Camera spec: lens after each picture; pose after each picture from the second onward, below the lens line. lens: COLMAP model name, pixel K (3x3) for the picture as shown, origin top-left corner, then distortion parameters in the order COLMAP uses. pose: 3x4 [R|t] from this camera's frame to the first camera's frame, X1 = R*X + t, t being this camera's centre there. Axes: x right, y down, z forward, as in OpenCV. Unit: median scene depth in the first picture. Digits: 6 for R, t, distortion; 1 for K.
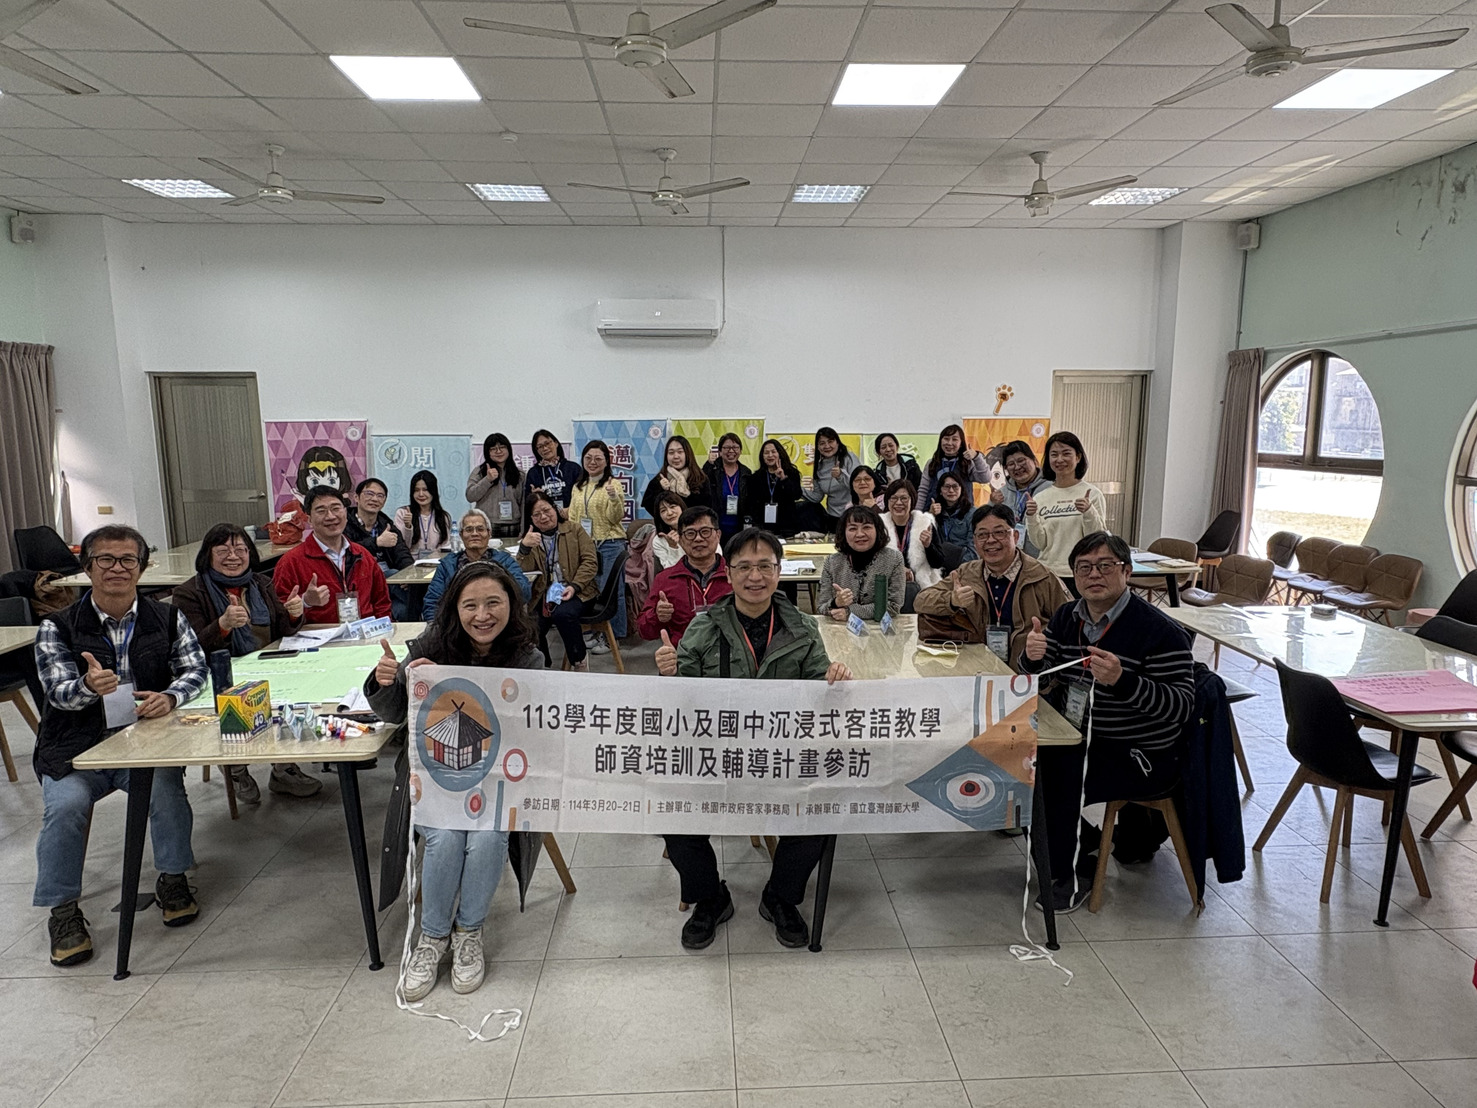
lens RADIAL K [[894.3, 0, 747.3], [0, 894.3, 554.8], [0, 0, 1]] dist [0.001280, 0.003013]
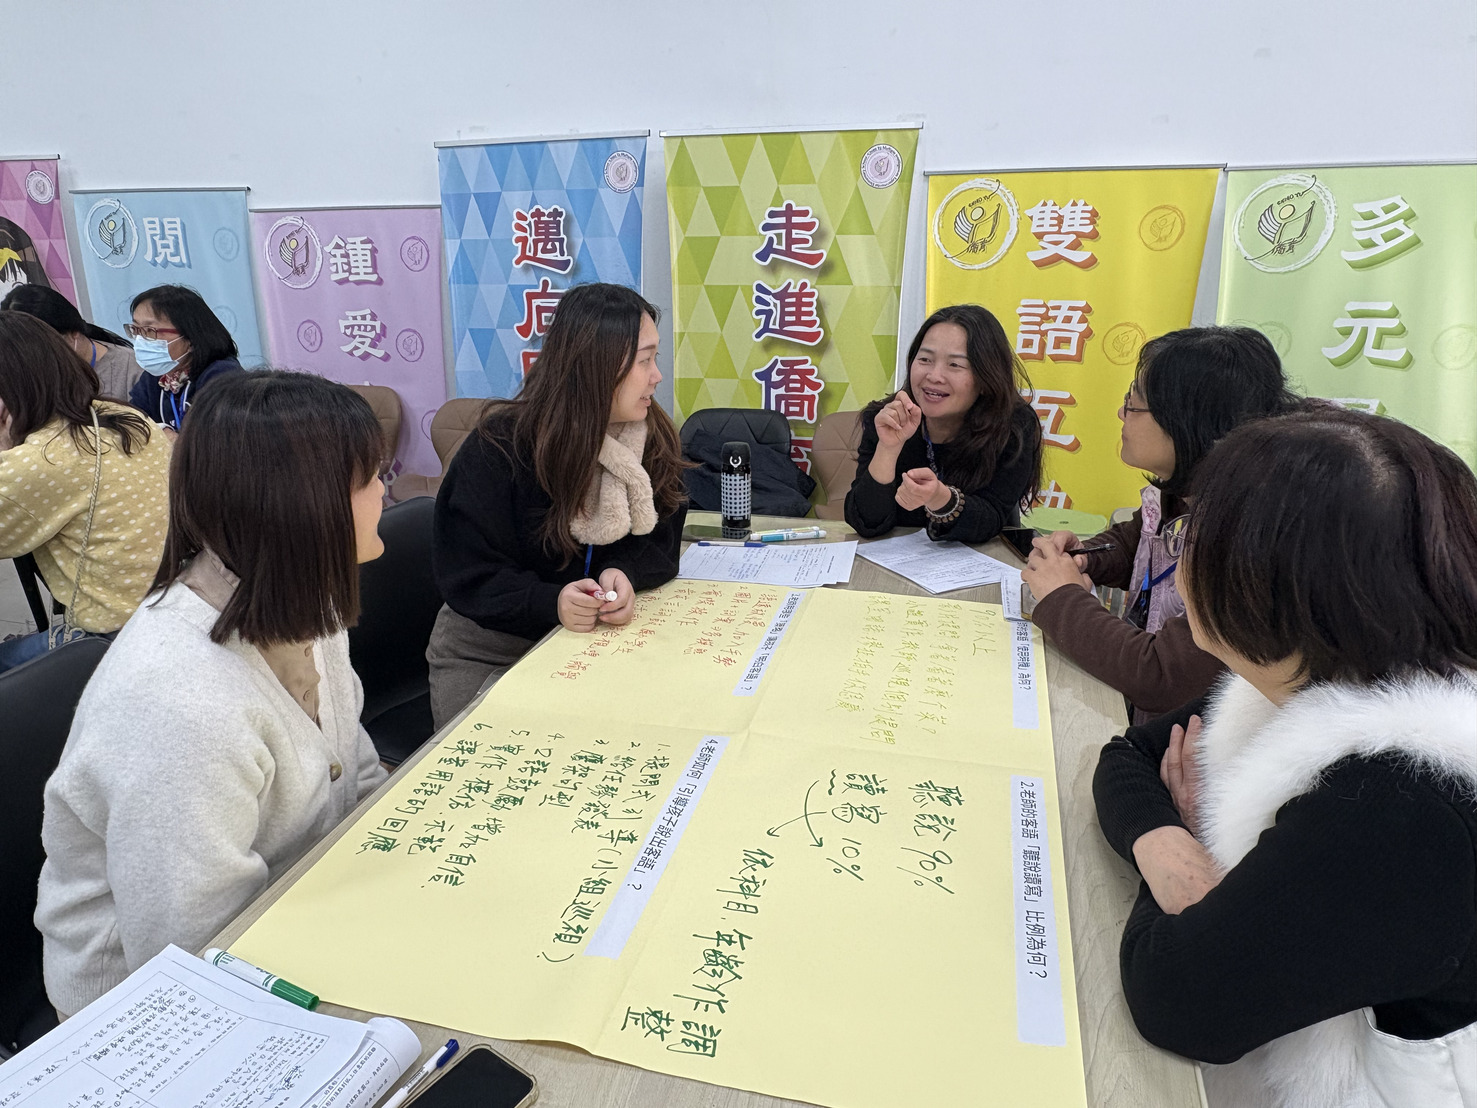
lens RADIAL K [[1002.8, 0, 730.7], [0, 1002.8, 563.9], [0, 0, 1]] dist [-0.009140, 0.012325]
pose [[0.939366, 0.106478, -0.325967, 0.096785], [-0.045772, 0.980998, 0.188540, -0.057040], [0.339848, -0.162188, 0.926390, 0.601780]]
